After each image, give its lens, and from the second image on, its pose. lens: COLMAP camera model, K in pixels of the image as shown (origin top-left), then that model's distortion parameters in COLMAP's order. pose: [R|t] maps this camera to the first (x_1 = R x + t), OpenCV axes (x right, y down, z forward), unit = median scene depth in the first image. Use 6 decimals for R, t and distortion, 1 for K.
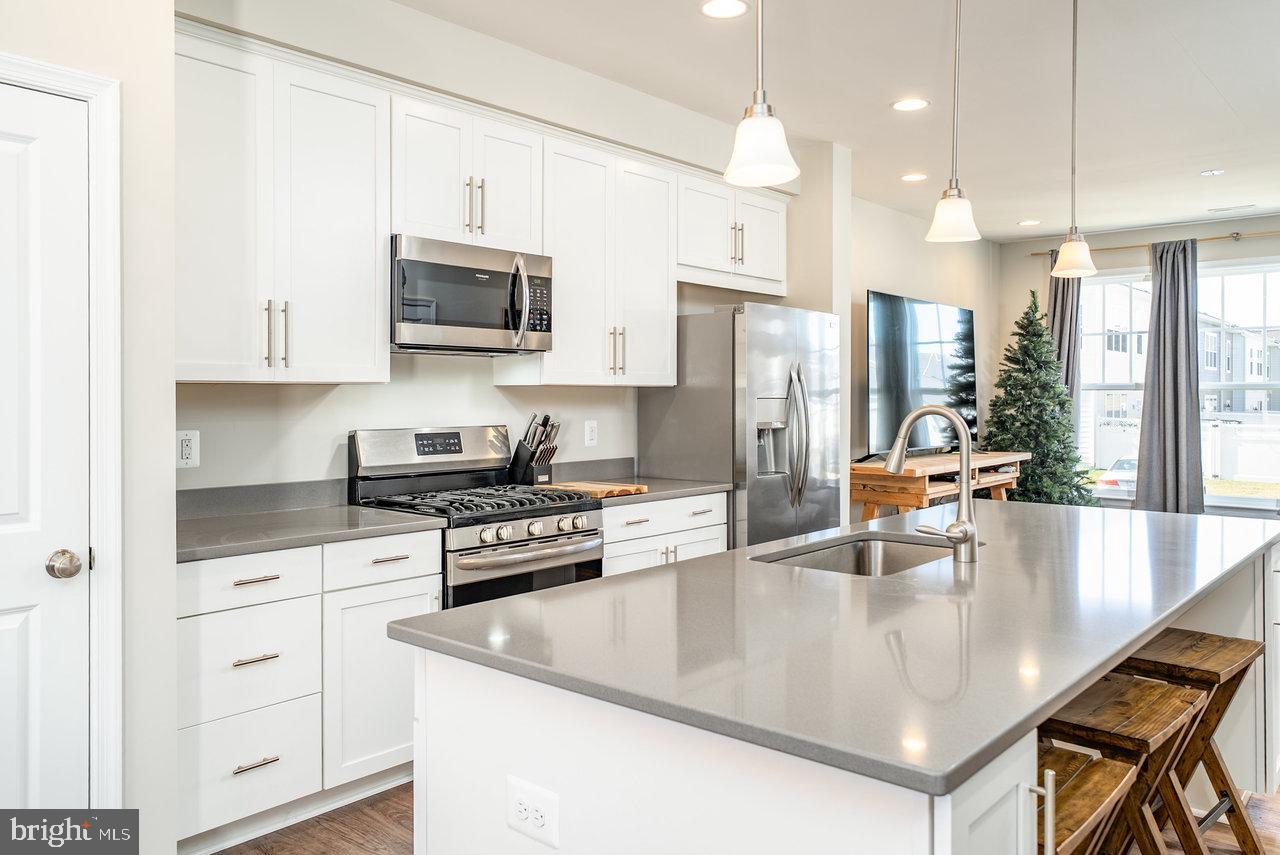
lens RADIAL K [[929.6, 0, 639.3], [0, 929.6, 413.5], [0, 0, 1]] dist [0.003244, 0.002524]
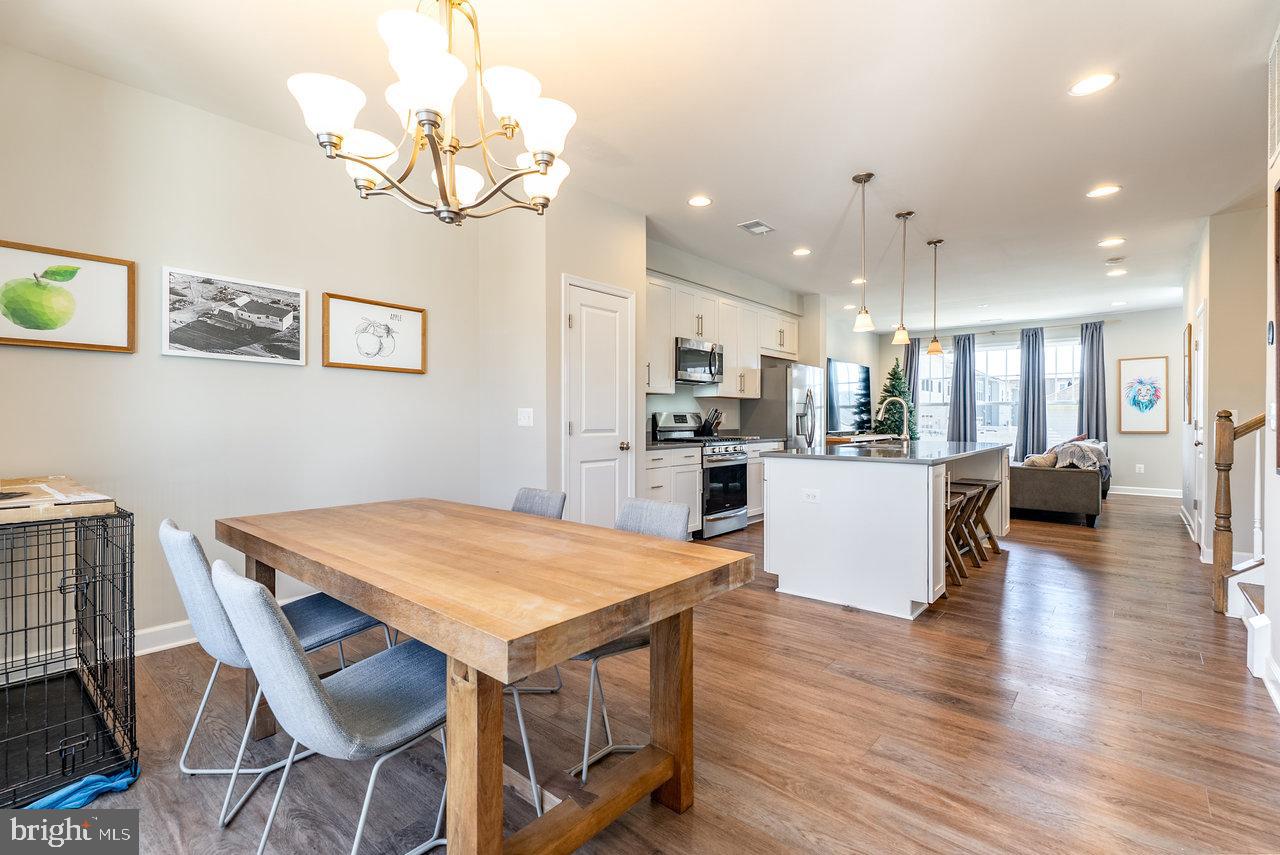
lens RADIAL K [[572.6, 0, 641.4], [0, 572.6, 427.6], [0, 0, 1]] dist [0.000823, 0.000060]
pose [[0.999839, 0.002748, 0.017735, -0.278834], [-0.002684, 0.999990, -0.003612, 0.049420], [-0.017745, 0.003563, 0.999836, -0.441921]]
